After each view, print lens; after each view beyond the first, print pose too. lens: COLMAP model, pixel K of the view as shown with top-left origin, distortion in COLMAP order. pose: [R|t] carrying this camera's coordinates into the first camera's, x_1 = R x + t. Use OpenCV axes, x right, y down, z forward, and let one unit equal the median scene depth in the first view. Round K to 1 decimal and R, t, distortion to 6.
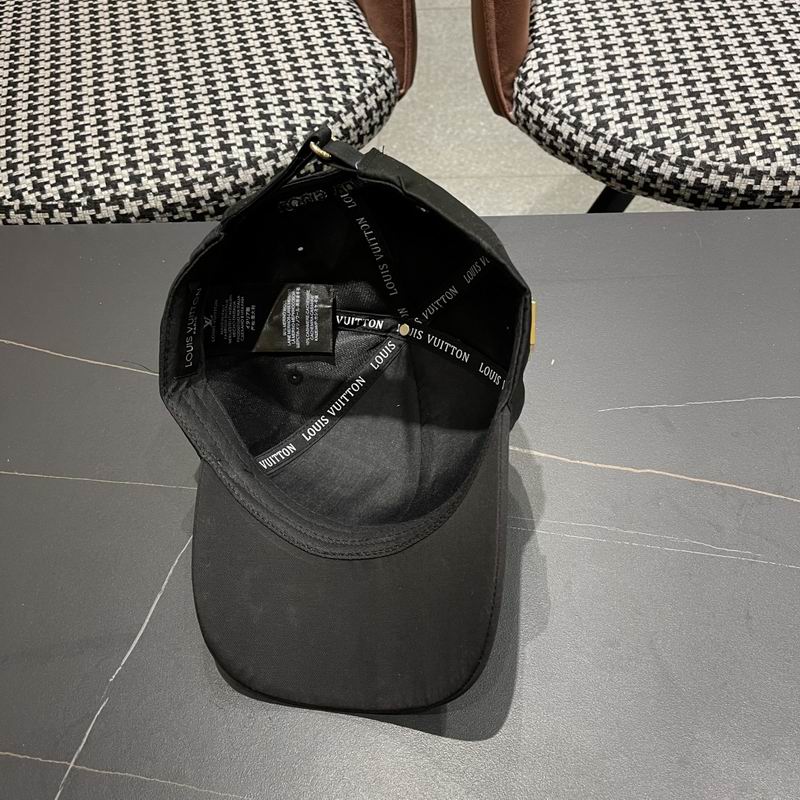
lens RADIAL K [[840.2, 0, 410.3], [0, 840.2, 408.8], [0, 0, 1]] dist [0.020397, 0.000000]
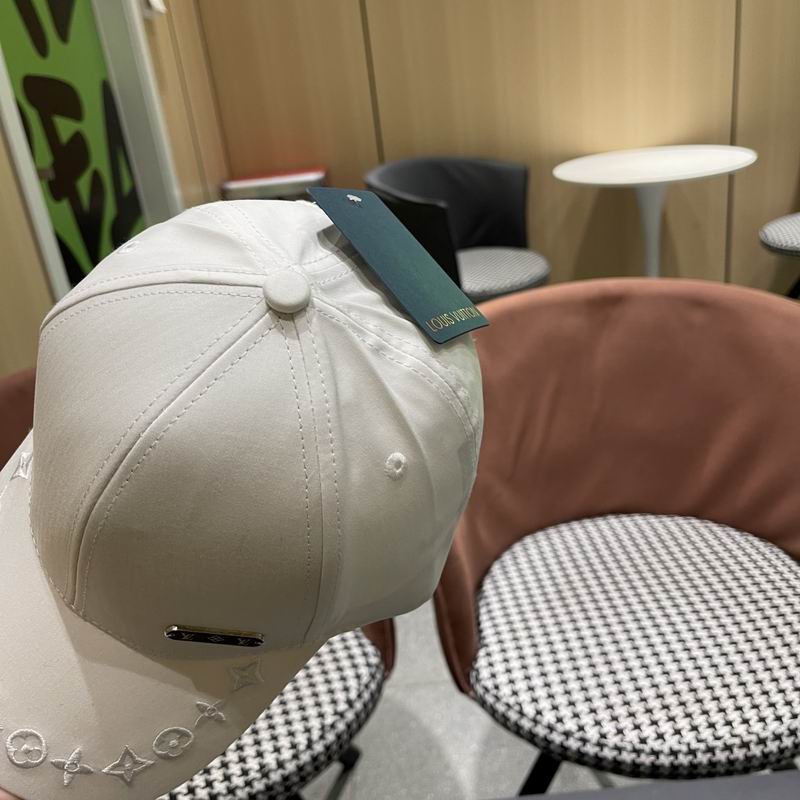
lens RADIAL K [[840.2, 0, 411.8], [0, 840.2, 407.5], [0, 0, 1]] dist [0.020397, 0.000000]
pose [[0.996557, -0.067168, 0.048600, -0.009575], [0.081993, 0.885274, -0.457786, -0.167559], [-0.012276, 0.460194, 0.887733, -0.432738]]
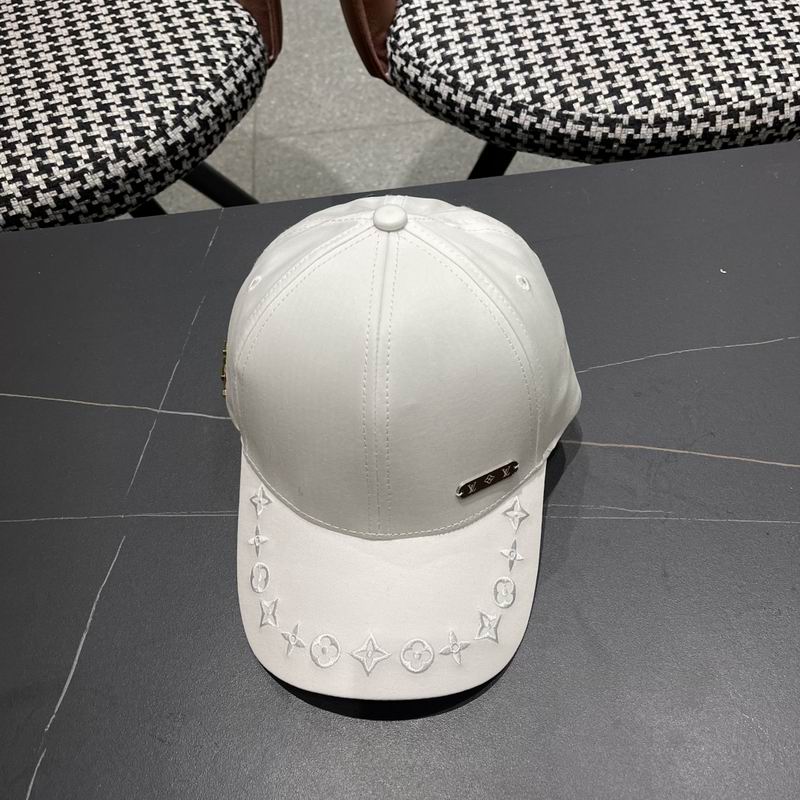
lens RADIAL K [[840.2, 0, 413.7], [0, 840.2, 415.7], [0, 0, 1]] dist [0.020397, 0.000000]
pose [[0.987969, -0.121984, 0.095063, 0.010761], [0.113995, 0.989806, 0.085381, -0.046063], [-0.104509, -0.073517, 0.991803, 0.006375]]
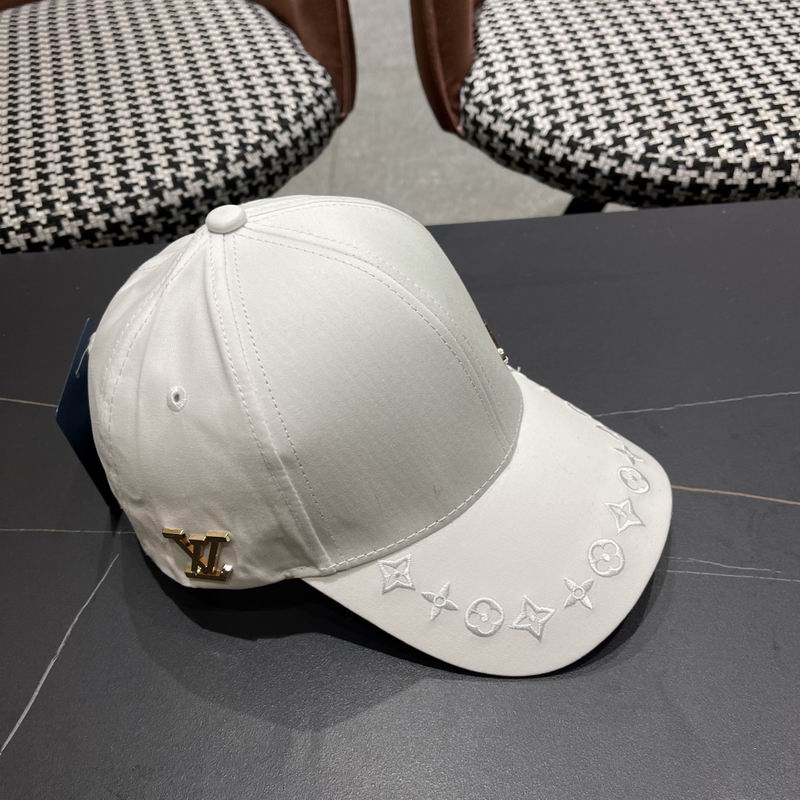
lens RADIAL K [[840.2, 0, 396.7], [0, 840.2, 413.3], [0, 0, 1]] dist [0.020397, 0.000000]
pose [[0.998686, -0.047284, 0.019774, 0.018716], [0.048820, 0.995081, -0.086196, 0.046572], [-0.015601, 0.087048, 0.996082, 0.108605]]
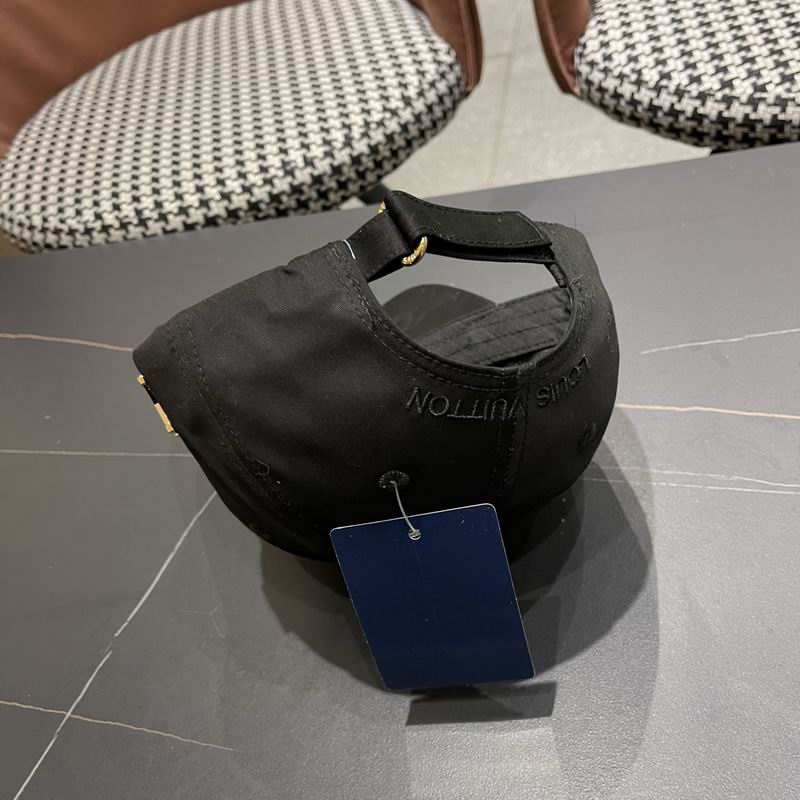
lens RADIAL K [[840.2, 0, 409.6], [0, 840.2, 416.9], [0, 0, 1]] dist [0.020397, 0.000000]
pose [[0.976857, -0.056479, -0.206304, 0.123689], [0.040257, 0.995819, -0.082002, 0.101610], [0.210072, 0.071799, 0.975046, 0.059001]]
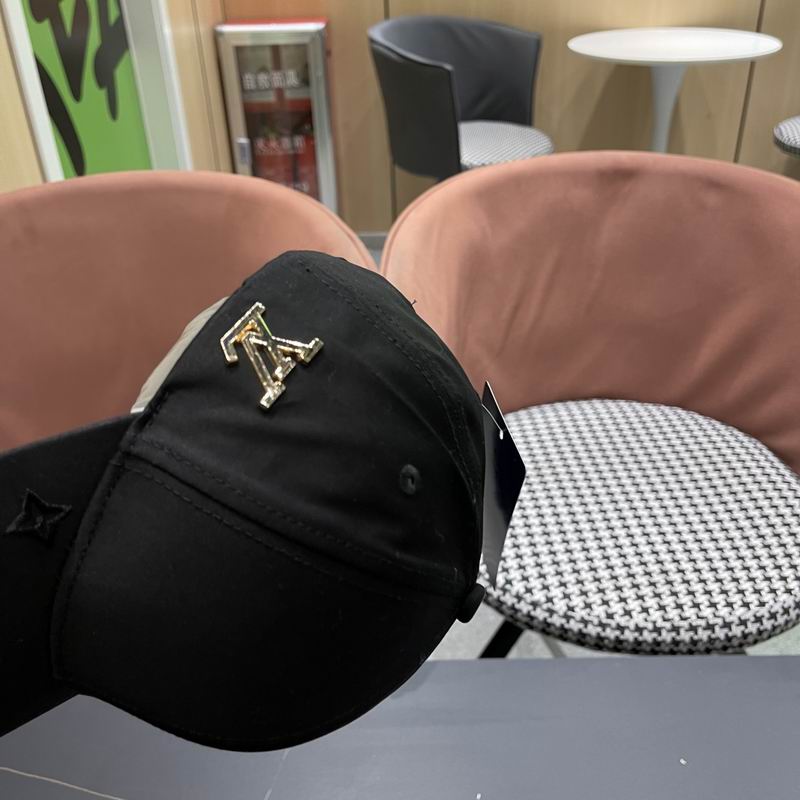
lens RADIAL K [[840.2, 0, 400.2], [0, 840.2, 399.9], [0, 0, 1]] dist [0.020397, 0.000000]
pose [[0.998186, 0.007966, 0.059680, -0.030534], [0.012931, 0.939711, -0.341724, -0.152054], [-0.058804, 0.341876, 0.937904, -0.366542]]
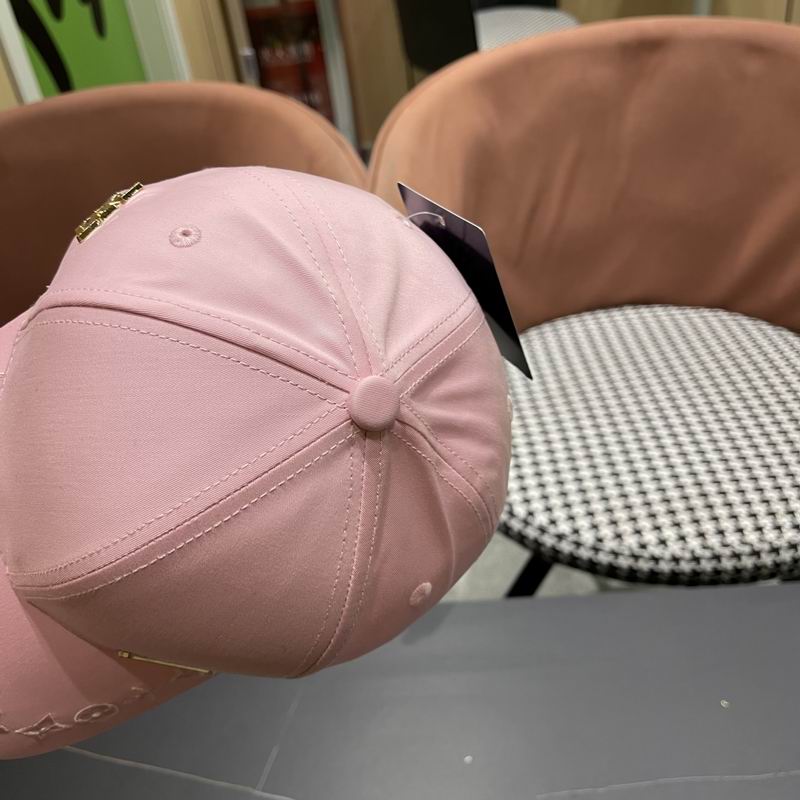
lens RADIAL K [[843.5, 0, 397.4], [0, 843.5, 410.1], [0, 0, 1]] dist [0.007837, 0.000000]
pose [[0.998599, -0.052870, -0.002069, 0.041860], [0.050799, 0.968938, -0.242029, -0.194634], [0.014801, 0.241584, 0.970267, -0.250549]]
